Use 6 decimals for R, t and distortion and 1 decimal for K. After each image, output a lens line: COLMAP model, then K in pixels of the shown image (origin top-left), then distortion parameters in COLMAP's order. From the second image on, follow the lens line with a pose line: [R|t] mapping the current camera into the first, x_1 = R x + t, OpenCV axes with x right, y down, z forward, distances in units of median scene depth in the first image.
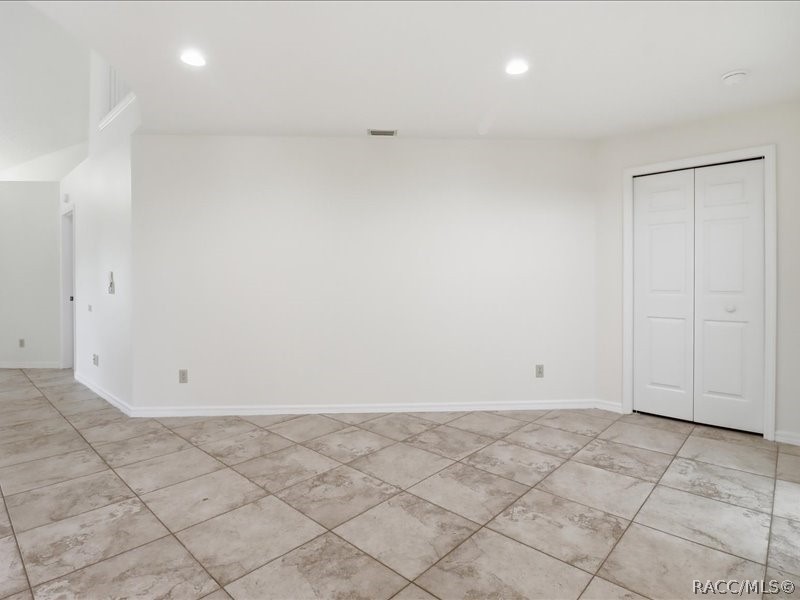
lens RADIAL K [[424.2, 0, 402.5], [0, 424.2, 284.9], [0, 0, 1]] dist [0.000763, -0.012207]
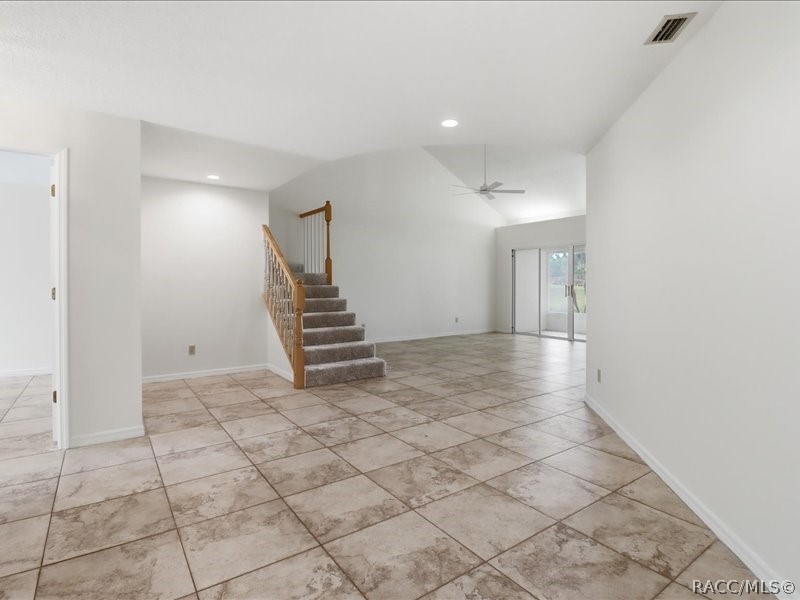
lens RADIAL K [[424.2, 0, 402.5], [0, 424.2, 284.9], [0, 0, 1]] dist [0.000763, -0.012207]
pose [[-0.206545, 0.005206, -0.978423, 0.825198], [-0.004846, 0.999968, 0.006344, -0.010553], [0.978425, 0.006052, -0.206513, 1.055521]]
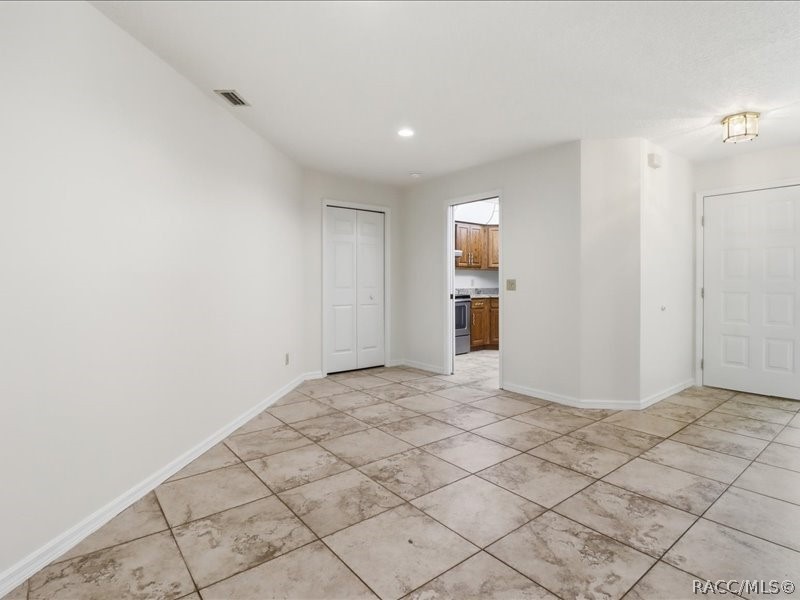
lens RADIAL K [[424.2, 0, 402.5], [0, 424.2, 284.9], [0, 0, 1]] dist [0.000763, -0.012207]
pose [[0.148738, -0.005272, 0.988863, -1.116147], [0.006142, 0.999971, 0.004407, 0.001148], [-0.988858, 0.005419, 0.148766, 0.773314]]
